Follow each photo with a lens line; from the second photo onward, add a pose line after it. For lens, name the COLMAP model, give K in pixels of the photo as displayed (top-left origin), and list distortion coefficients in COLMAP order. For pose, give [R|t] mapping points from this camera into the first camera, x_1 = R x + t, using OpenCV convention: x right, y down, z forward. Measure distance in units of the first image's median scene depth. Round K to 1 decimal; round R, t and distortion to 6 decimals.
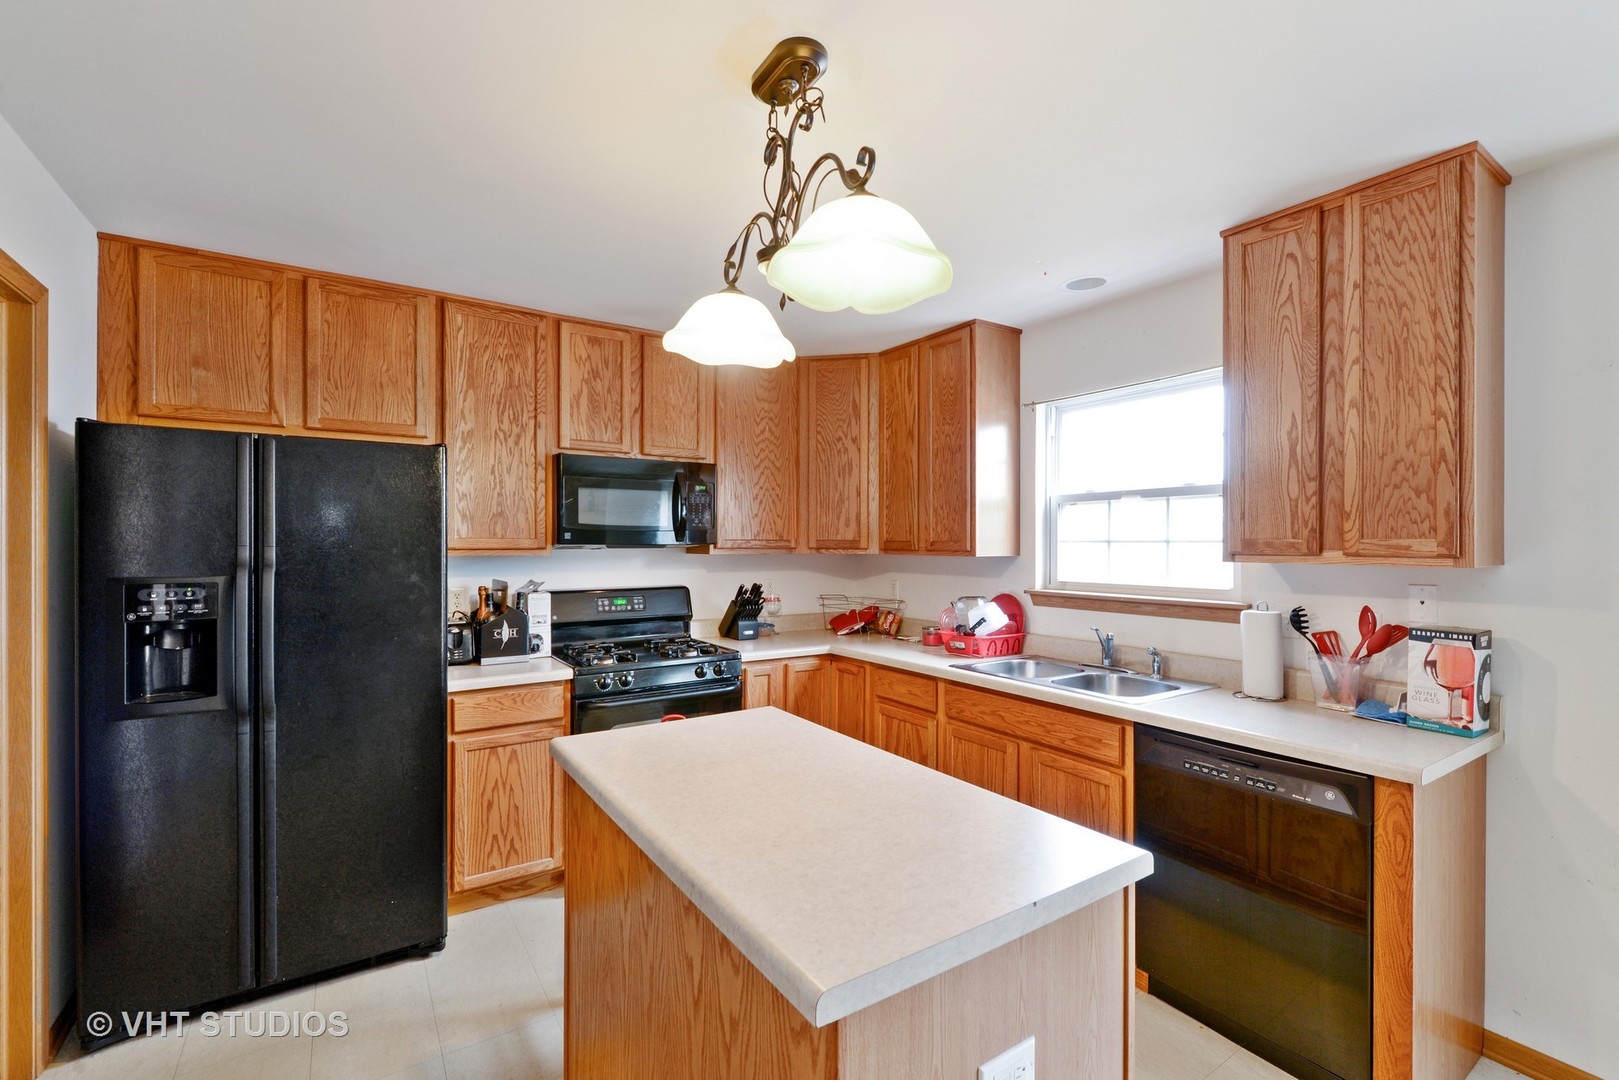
lens RADIAL K [[709.2, 0, 814.4], [0, 709.2, 543.9], [0, 0, 1]] dist [0.004451, 0.000579]
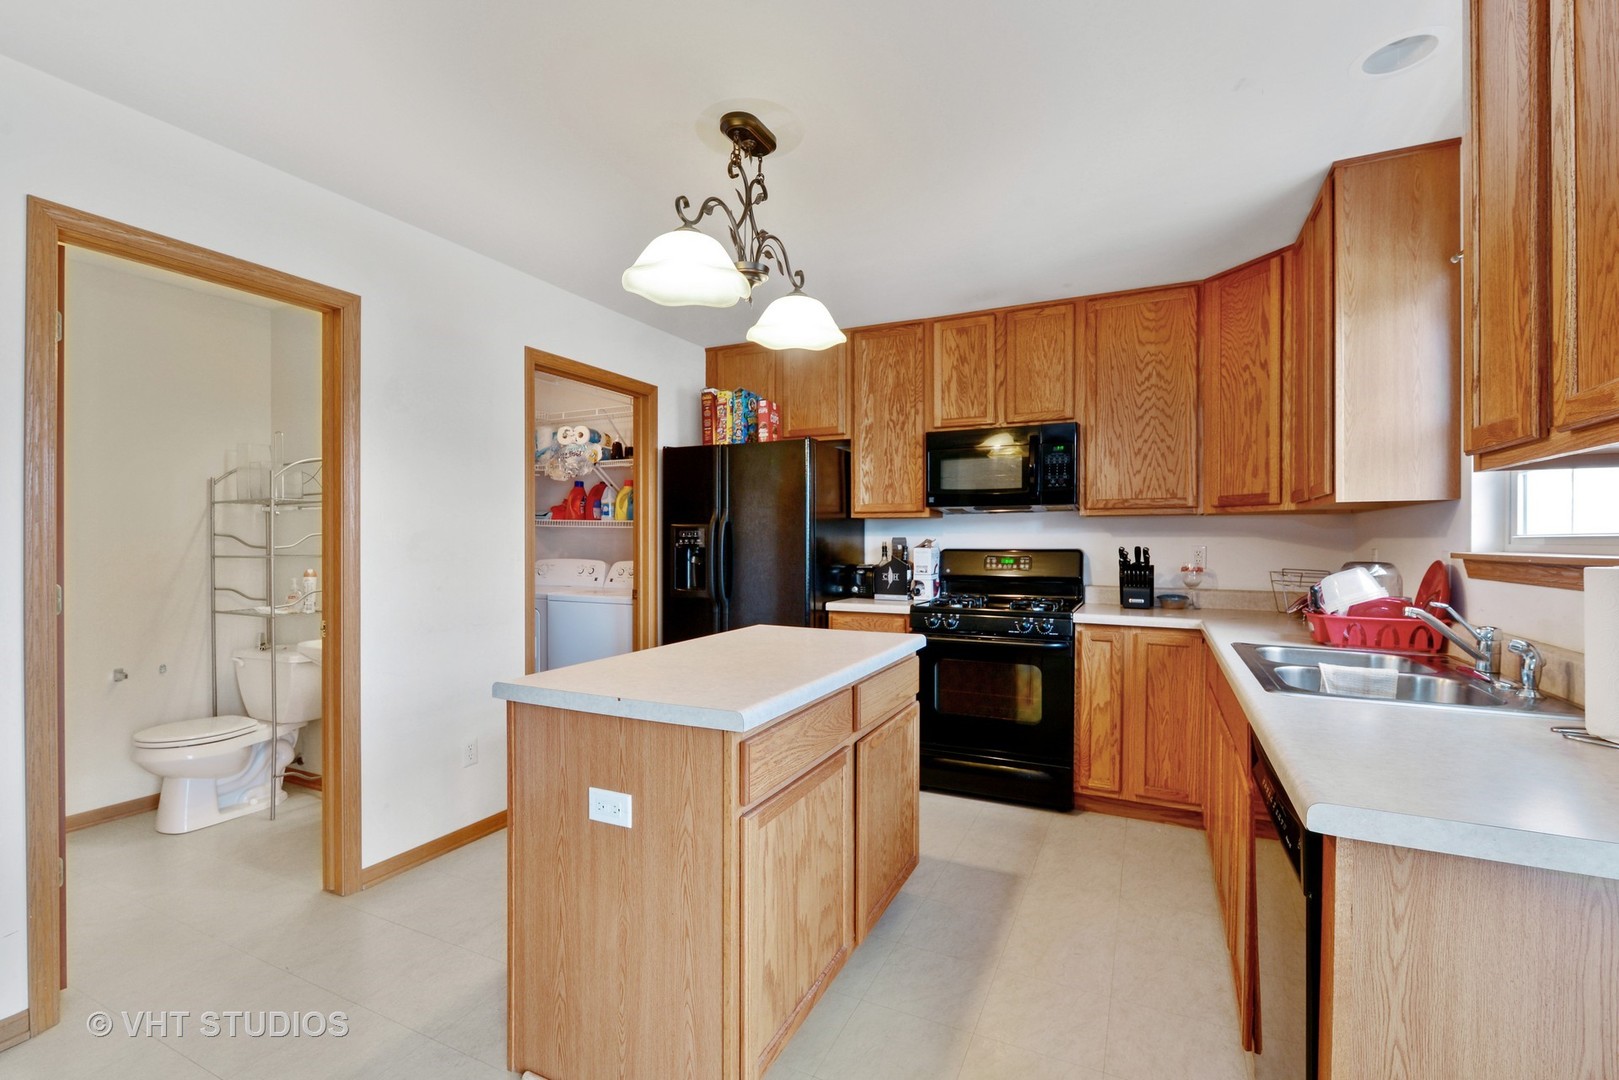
lens RADIAL K [[709.2, 0, 817.8], [0, 709.2, 541.2], [0, 0, 1]] dist [0.004451, 0.000579]
pose [[0.509026, -0.000236, -0.860751, 0.555077], [-0.000888, 0.999999, -0.000799, 0.056113], [0.860750, 0.001171, 0.509026, 0.206762]]
